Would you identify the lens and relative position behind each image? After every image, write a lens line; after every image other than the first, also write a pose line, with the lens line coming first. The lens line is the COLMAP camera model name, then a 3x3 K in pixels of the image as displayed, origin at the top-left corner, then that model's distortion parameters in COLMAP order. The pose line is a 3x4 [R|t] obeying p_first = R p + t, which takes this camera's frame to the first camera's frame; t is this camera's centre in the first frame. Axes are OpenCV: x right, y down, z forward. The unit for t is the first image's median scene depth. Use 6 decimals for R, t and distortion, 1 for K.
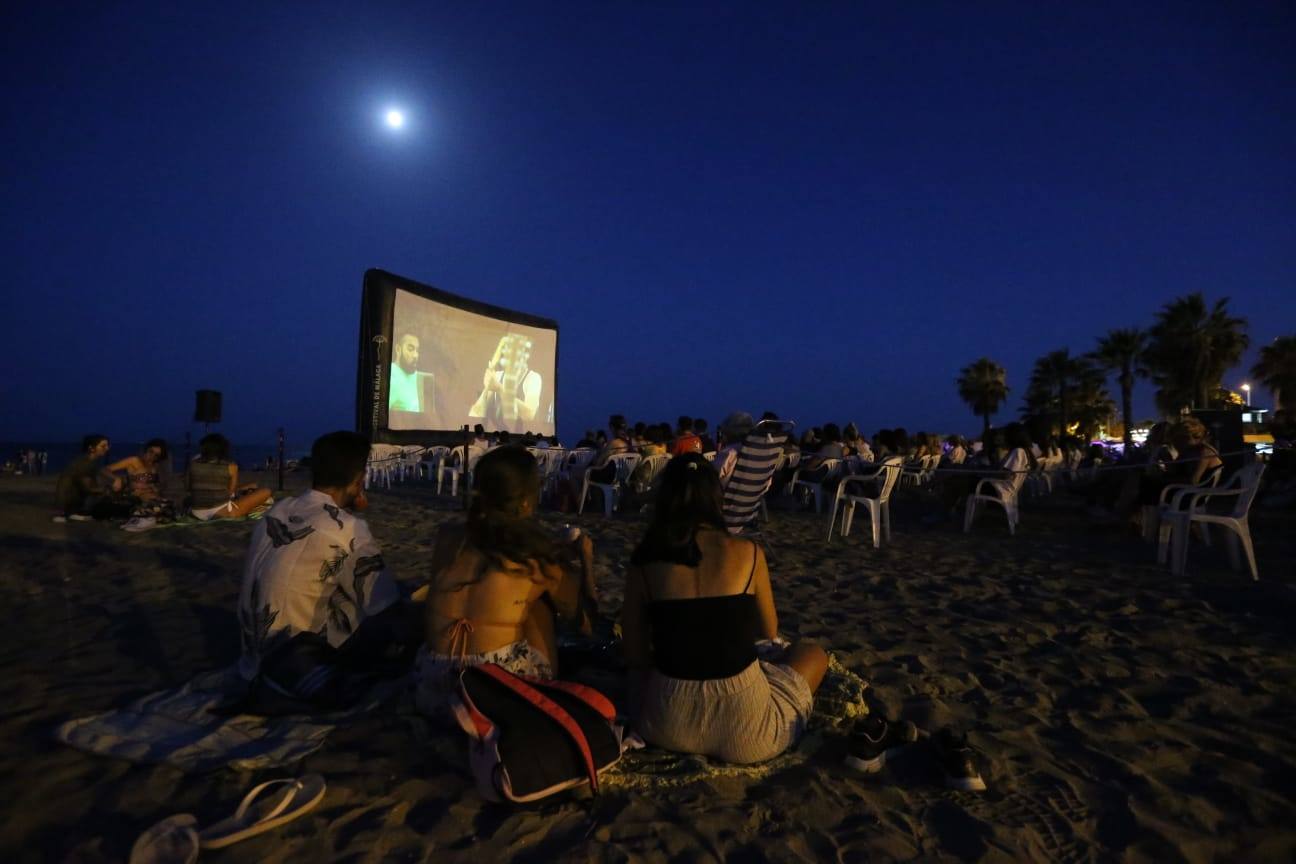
lens RADIAL K [[633.9, 0, 651.5], [0, 633.9, 428.5], [0, 0, 1]] dist [-0.032296, 0.011616]
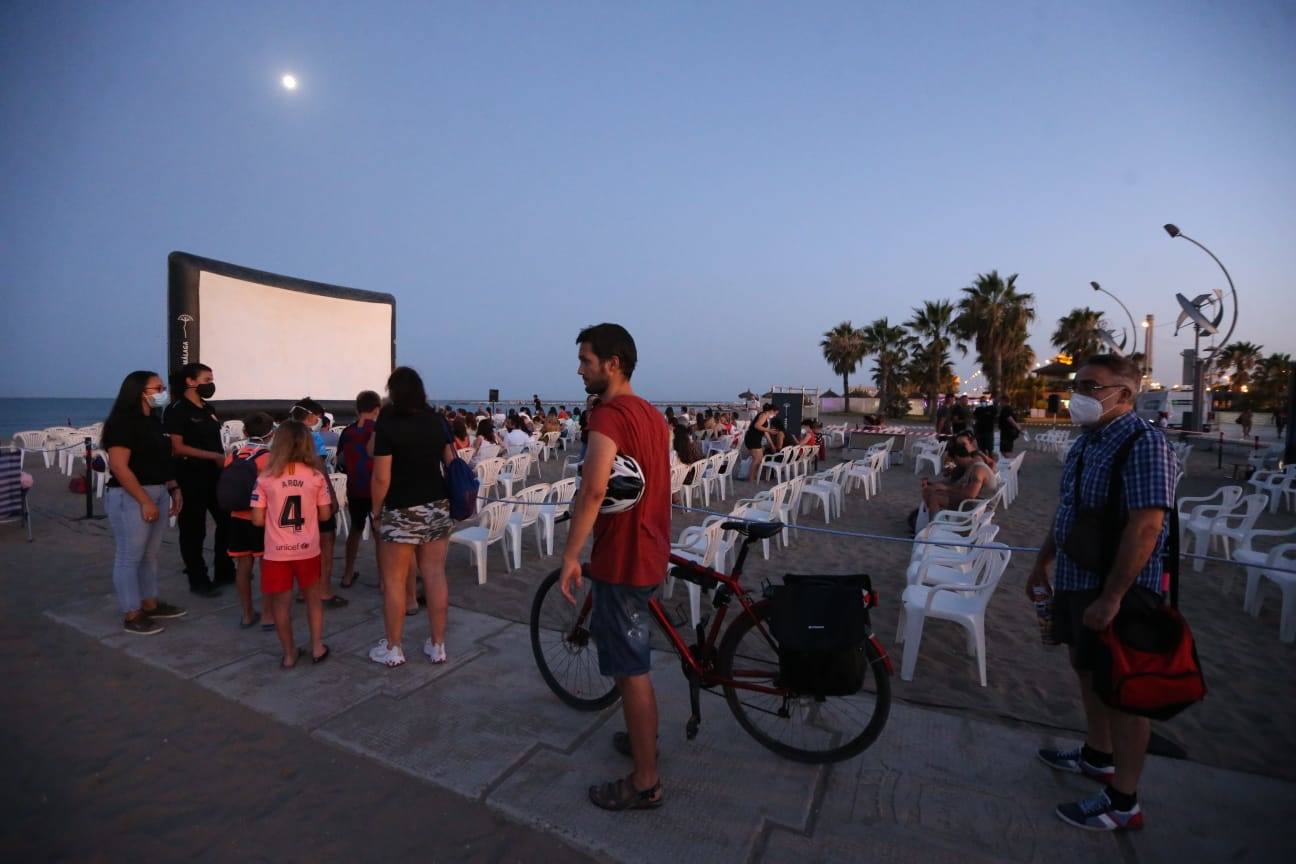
lens RADIAL K [[588.1, 0, 650.3], [0, 588.1, 425.3], [0, 0, 1]] dist [-0.034112, 0.005559]
pose [[0.997603, -0.006403, 0.068900, 0.304486], [0.001122, 0.997075, 0.076420, -0.030023], [-0.069188, -0.076159, 0.994692, -0.066704]]
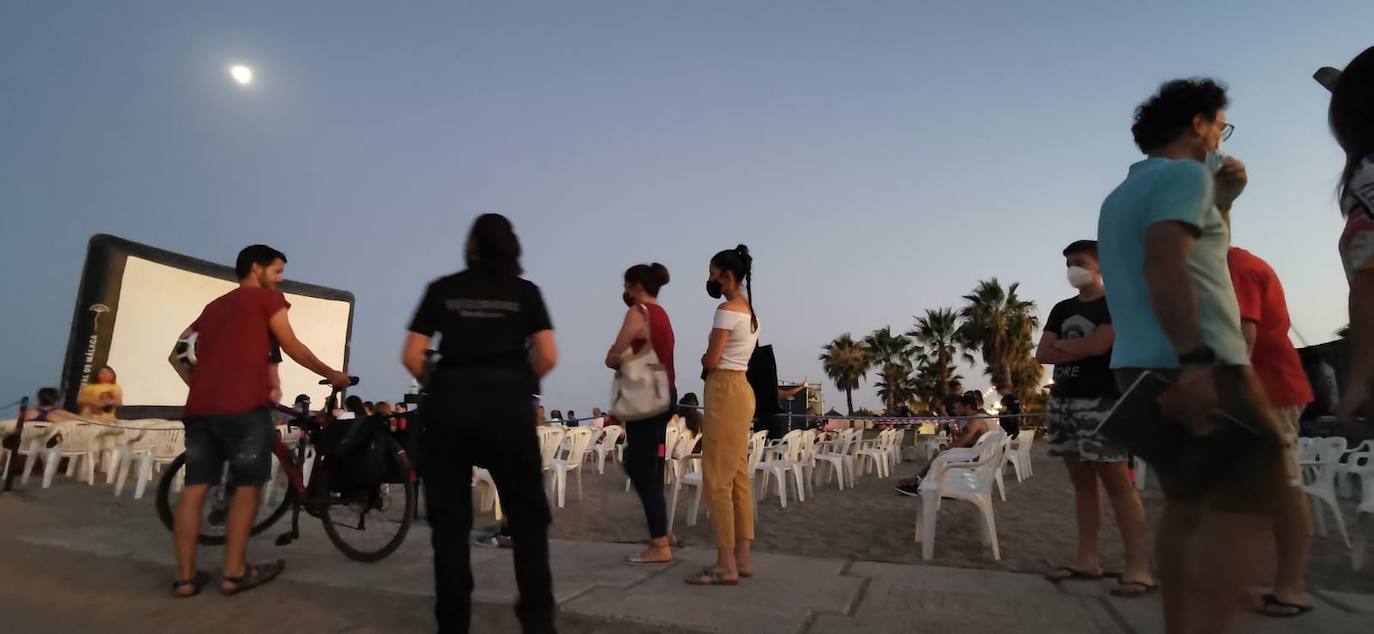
lens RADIAL K [[666.7, 0, 688.5], [0, 666.7, 308.3], [0, 0, 1]] dist [-0.040432, 0.038785]
pose [[0.987894, 0.019092, 0.153948, 0.286299], [0.003280, 0.989605, -0.143778, 0.003789], [-0.155093, 0.142542, 0.977562, -0.104249]]
